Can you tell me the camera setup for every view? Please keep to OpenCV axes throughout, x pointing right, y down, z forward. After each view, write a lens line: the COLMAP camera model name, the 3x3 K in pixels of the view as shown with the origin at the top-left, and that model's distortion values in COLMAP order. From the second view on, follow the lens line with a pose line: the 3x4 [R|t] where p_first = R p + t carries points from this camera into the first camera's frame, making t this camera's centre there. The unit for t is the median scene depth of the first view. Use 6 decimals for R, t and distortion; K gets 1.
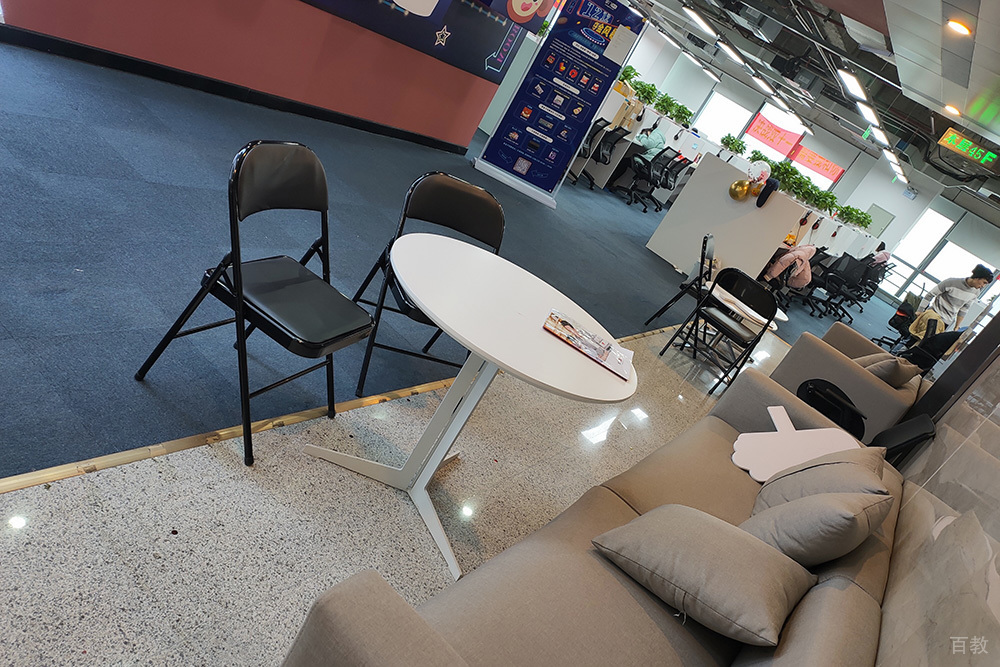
lens RADIAL K [[742.3, 0, 500.0], [0, 742.3, 333.5], [0, 0, 1]] dist [0.074335, -0.084116]
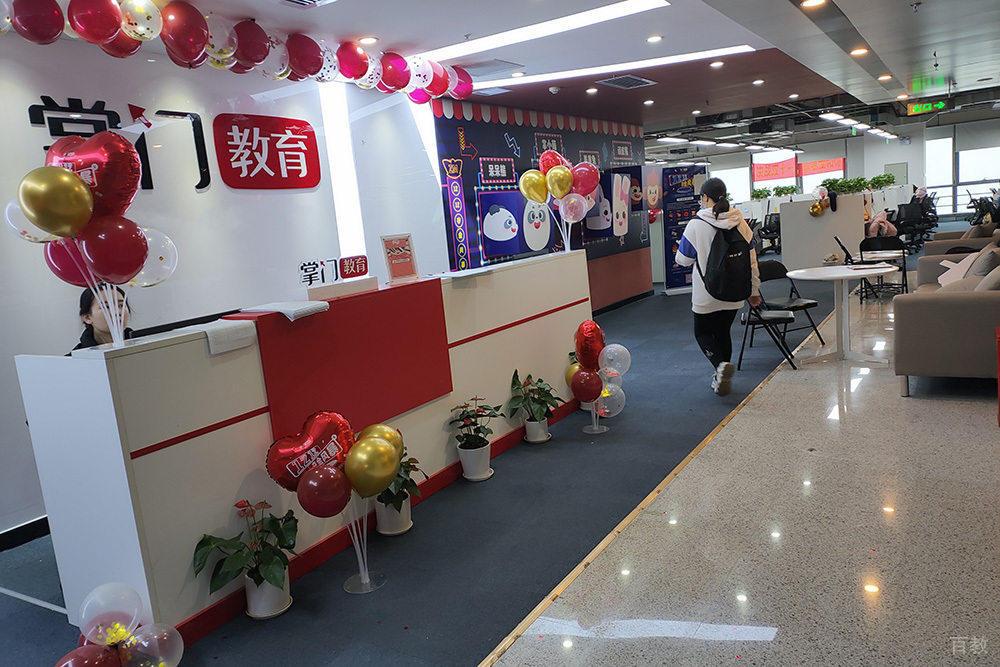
lens RADIAL K [[742.3, 0, 500.0], [0, 742.3, 333.5], [0, 0, 1]] dist [0.074335, -0.084116]
pose [[0.821852, -0.568719, -0.033433, -0.210448], [0.542301, 0.798959, -0.259950, 0.039019], [0.174550, 0.195510, 0.965043, -0.373670]]
